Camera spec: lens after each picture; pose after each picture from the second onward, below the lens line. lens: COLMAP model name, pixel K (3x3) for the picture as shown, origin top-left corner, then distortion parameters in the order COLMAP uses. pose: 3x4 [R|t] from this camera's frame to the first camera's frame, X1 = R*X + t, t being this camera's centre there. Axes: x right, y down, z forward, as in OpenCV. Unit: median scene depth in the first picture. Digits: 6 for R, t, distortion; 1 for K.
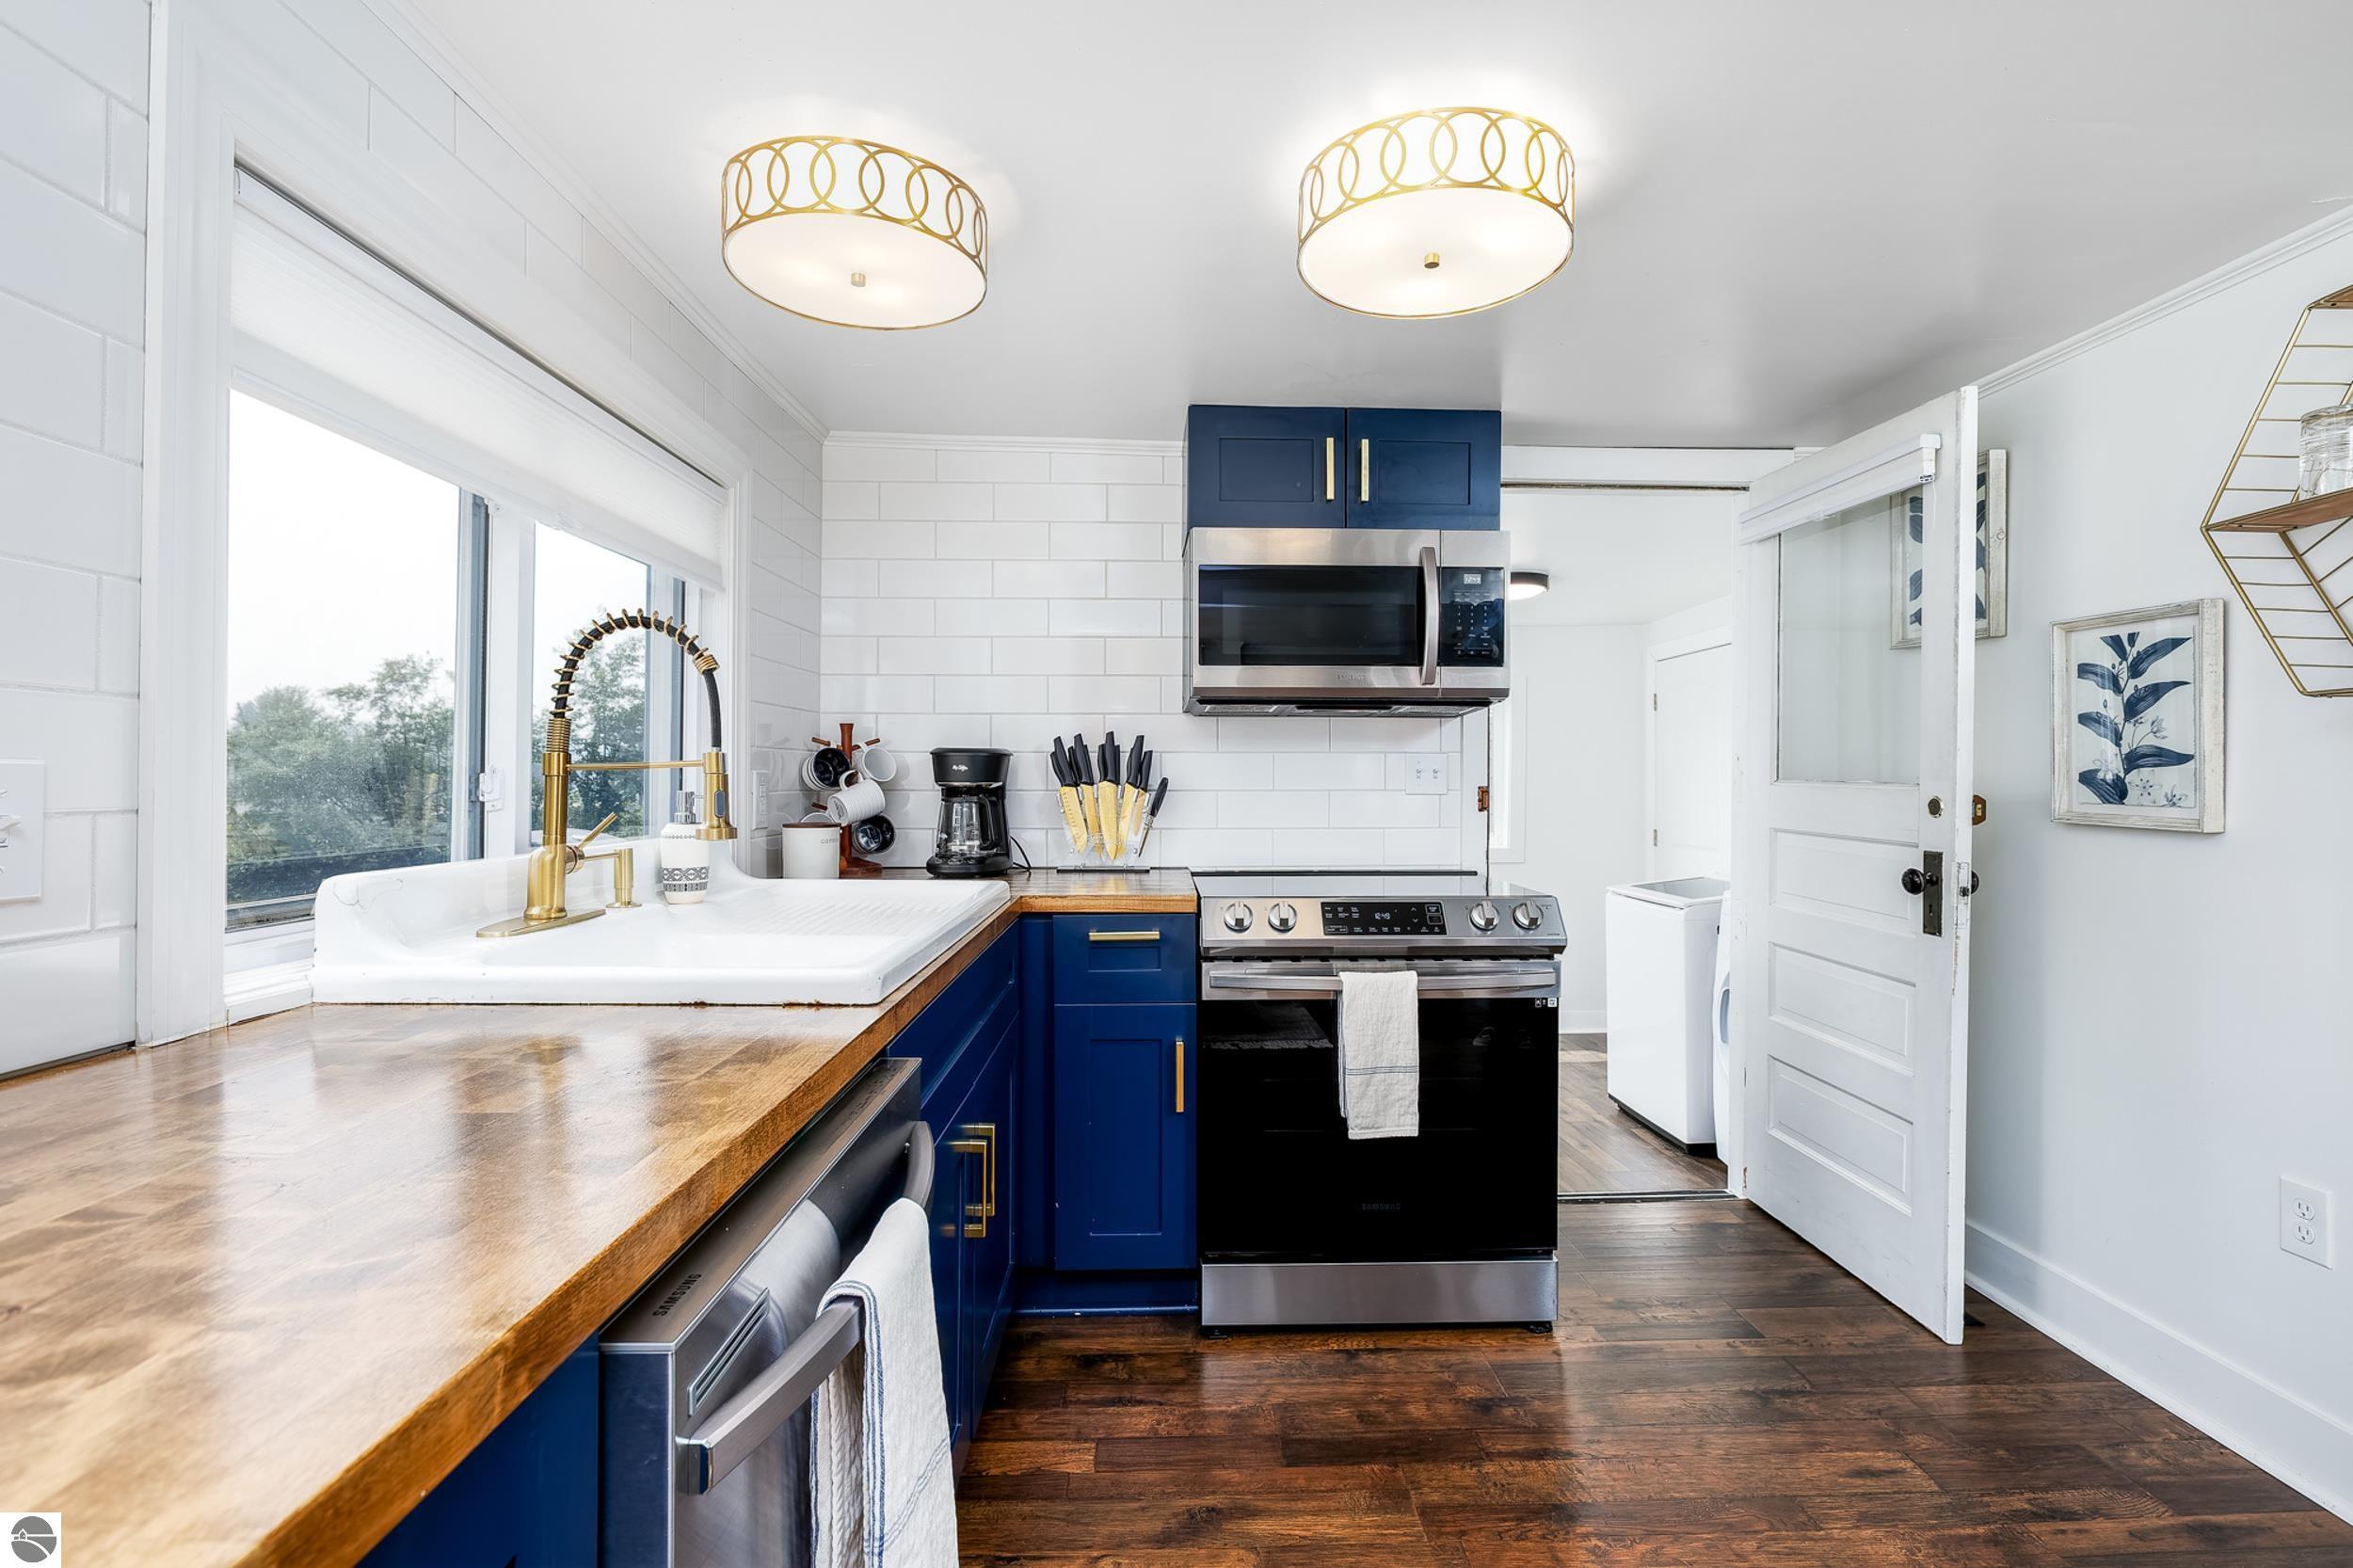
lens RADIAL K [[1083.2, 0, 1176.5], [0, 1083.2, 784.0], [0, 0, 1]] dist [-0.005766, 0.000767]
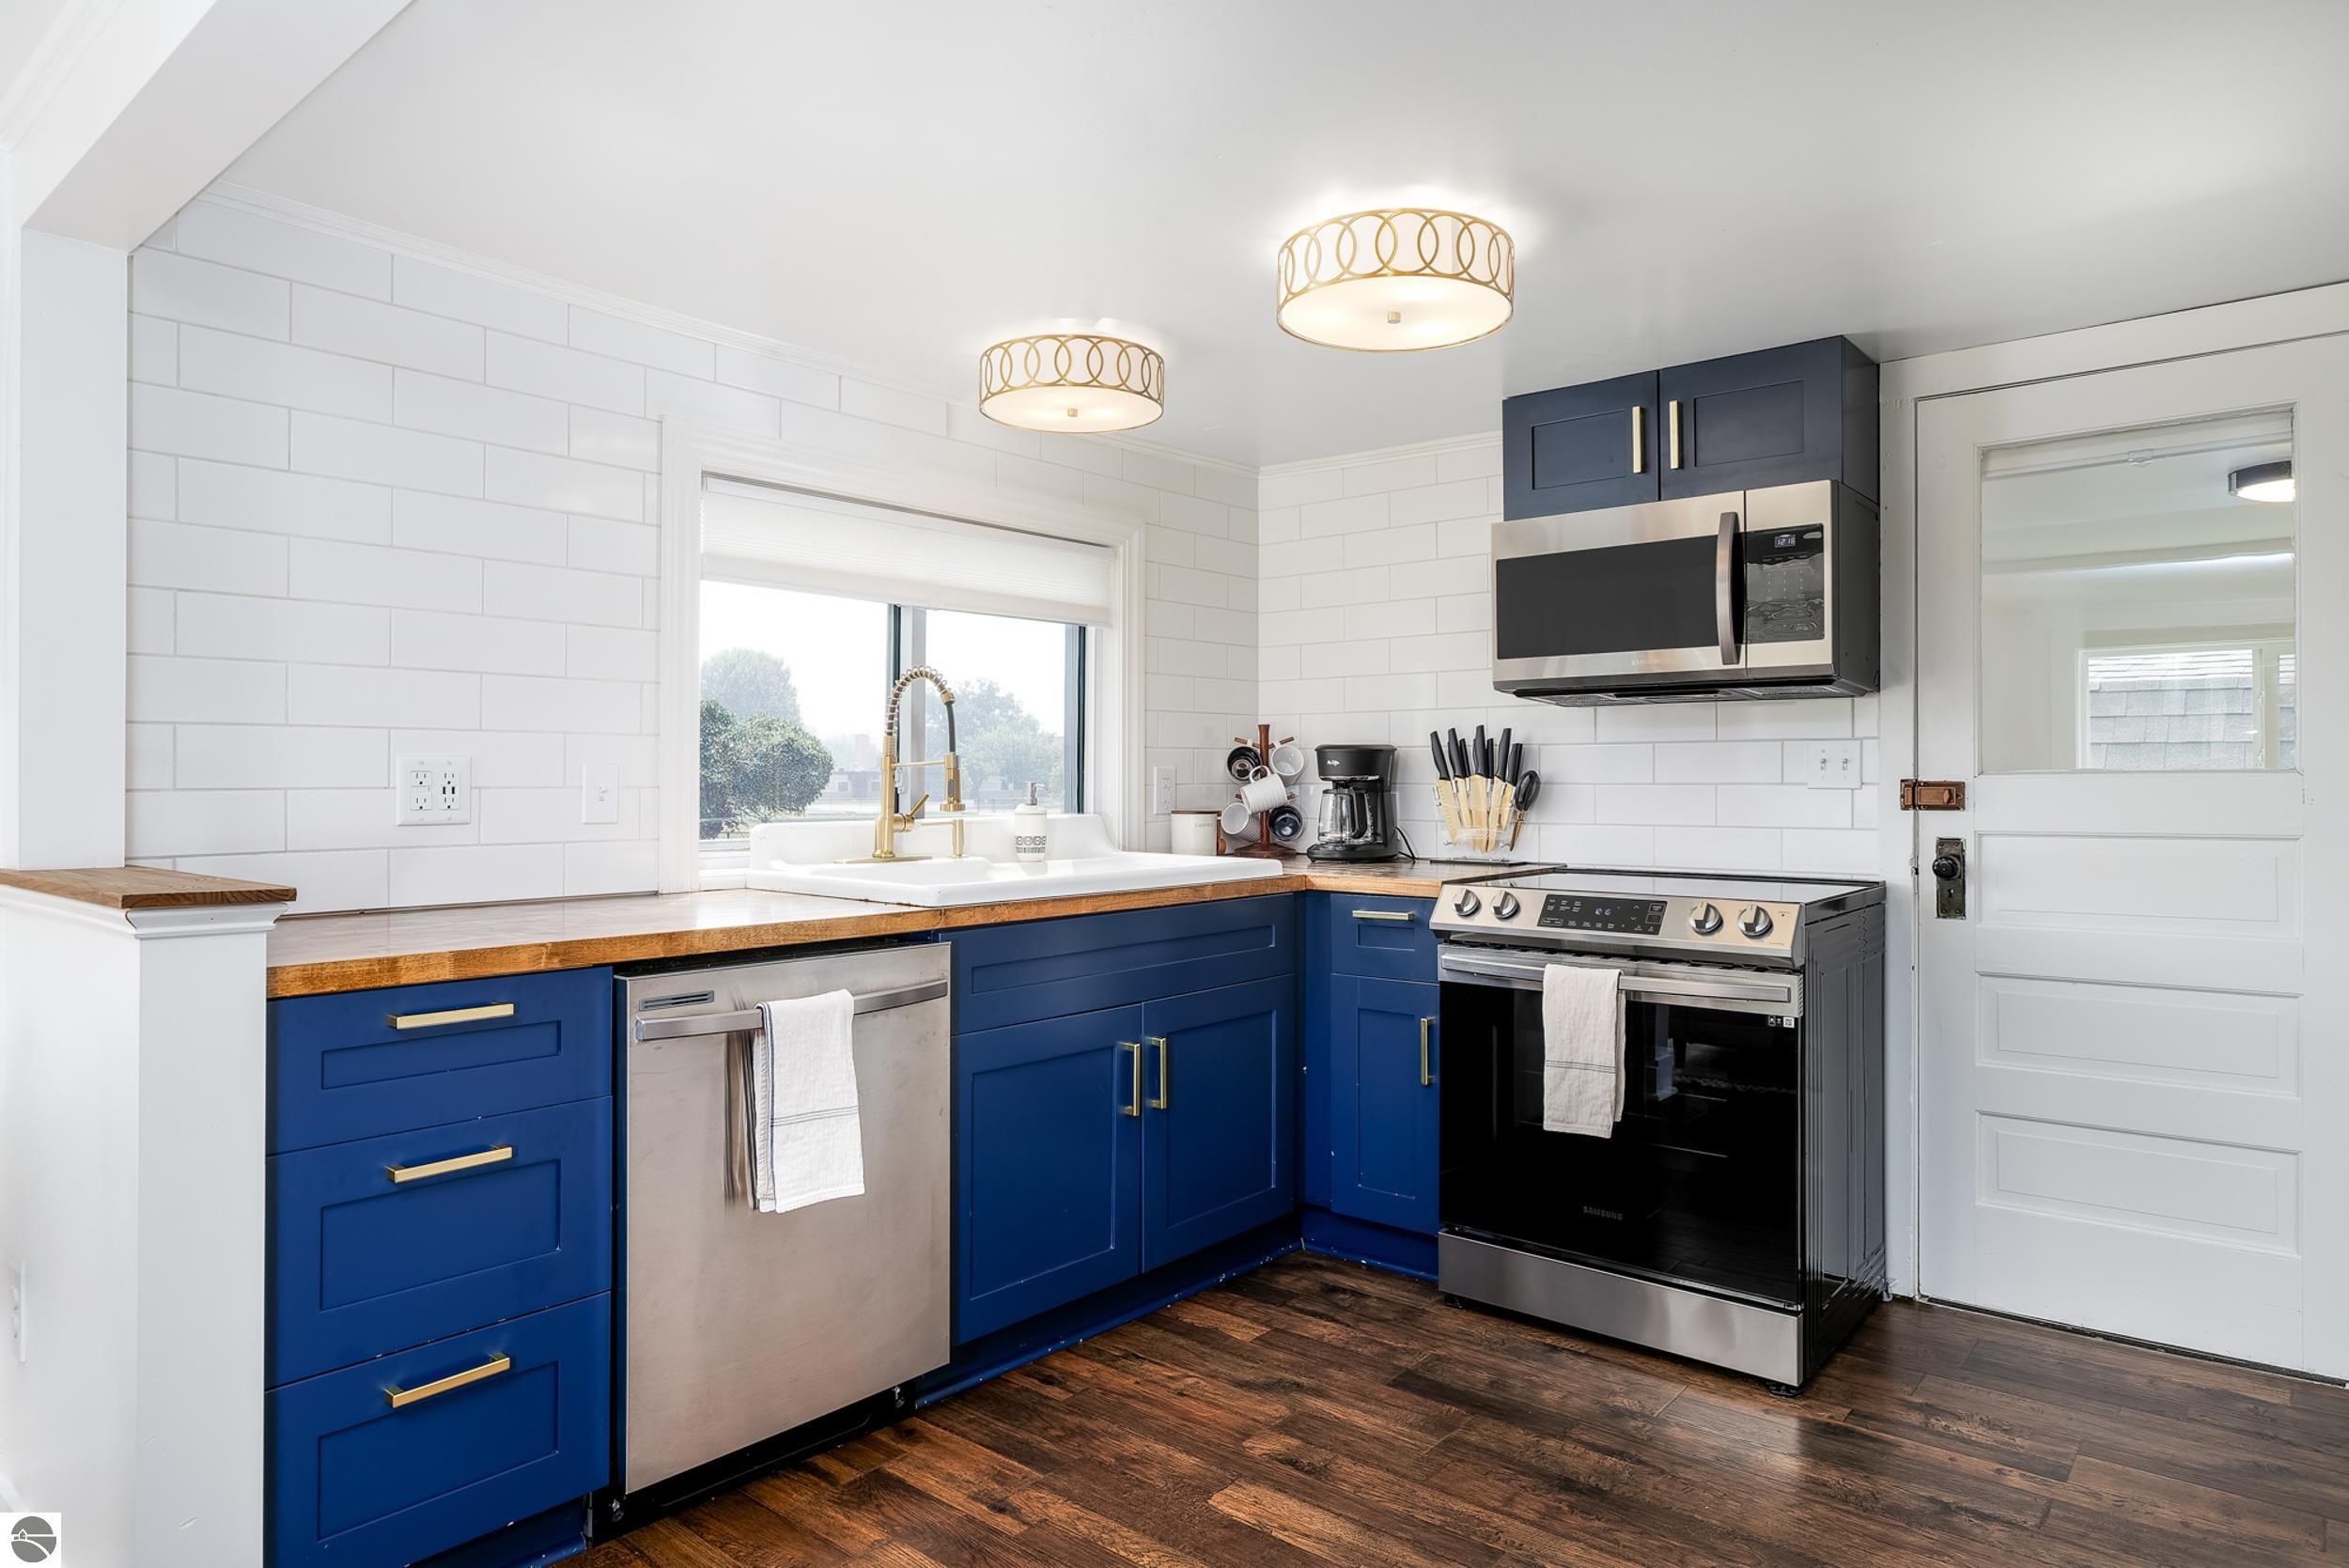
lens RADIAL K [[1352.4, 0, 1174.5], [0, 1352.4, 784.0], [0, 0, 1]] dist [0.002734, -0.001073]
pose [[0.750326, 0.000169, -0.661067, 0.706346], [-0.000612, 1.000000, -0.000440, 0.008446], [0.661067, 0.000735, 0.750326, -0.160646]]
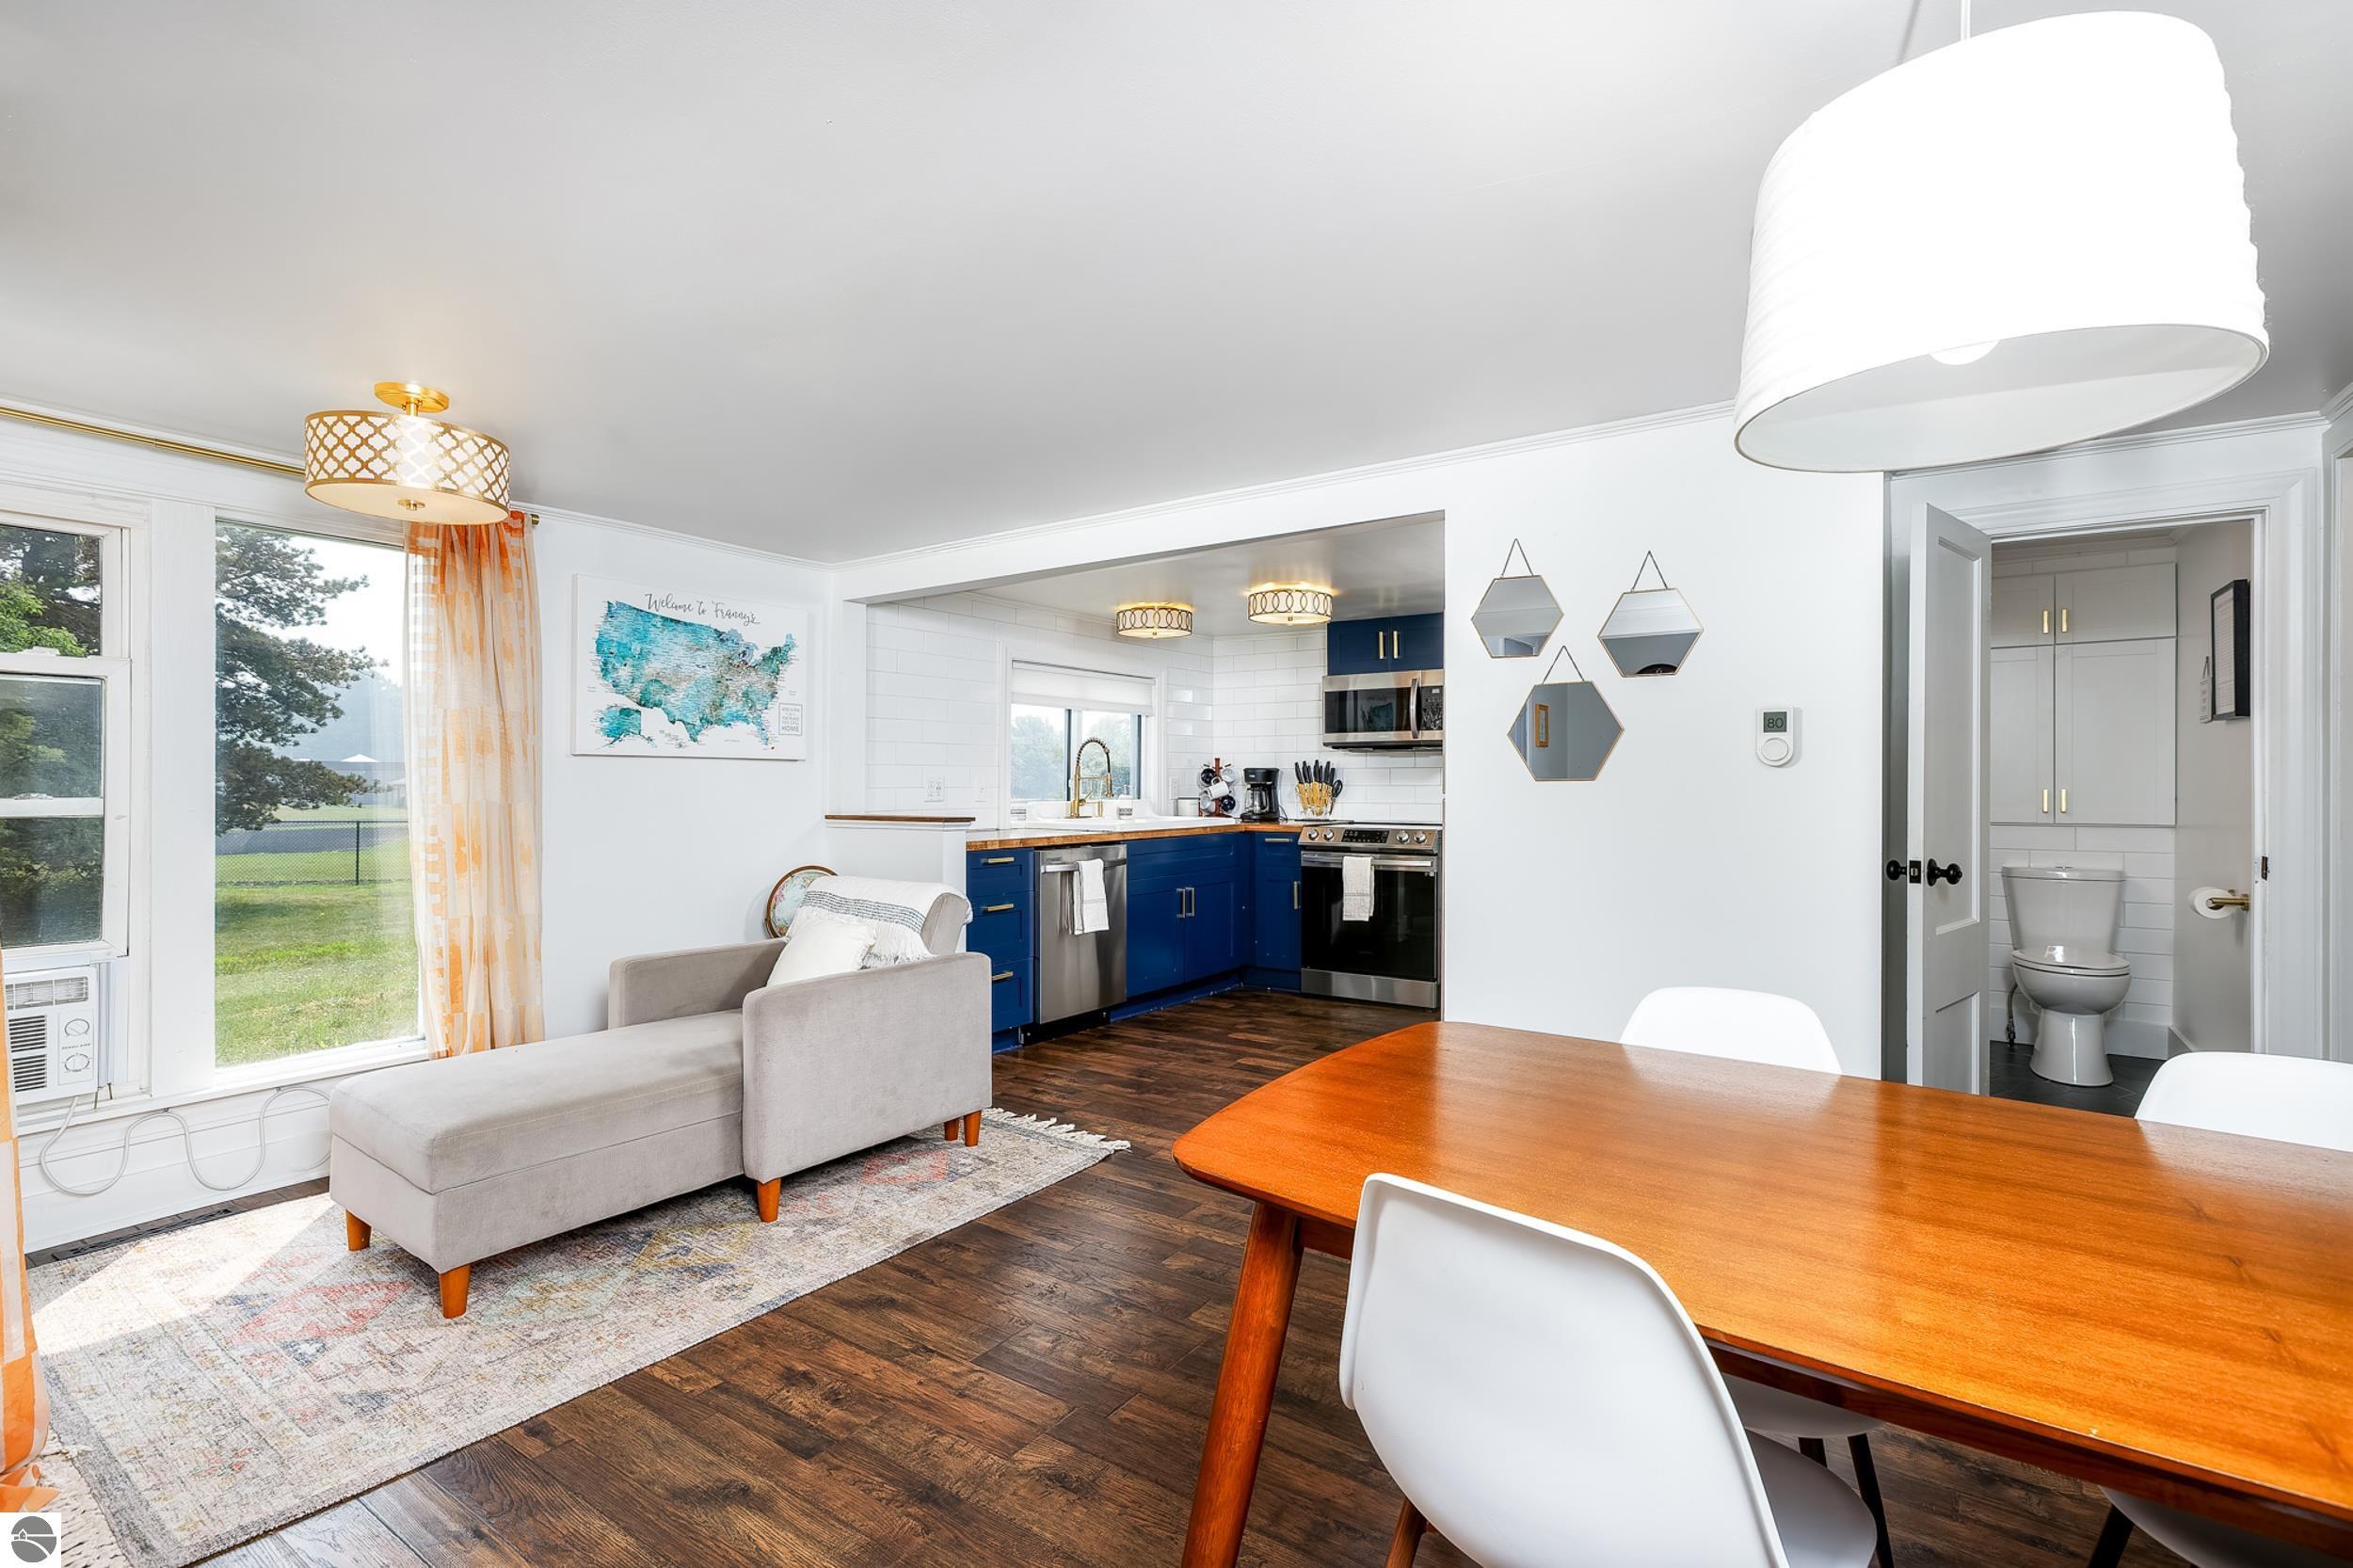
lens RADIAL K [[1065.6, 0, 1135.5], [0, 1065.6, 777.5], [0, 0, 1]] dist [-0.000141, 0.000142]
pose [[0.794915, -0.003895, -0.606709, 1.255949], [-0.000127, 0.999978, -0.006586, 0.004629], [0.606721, 0.005312, 0.794897, -1.264351]]
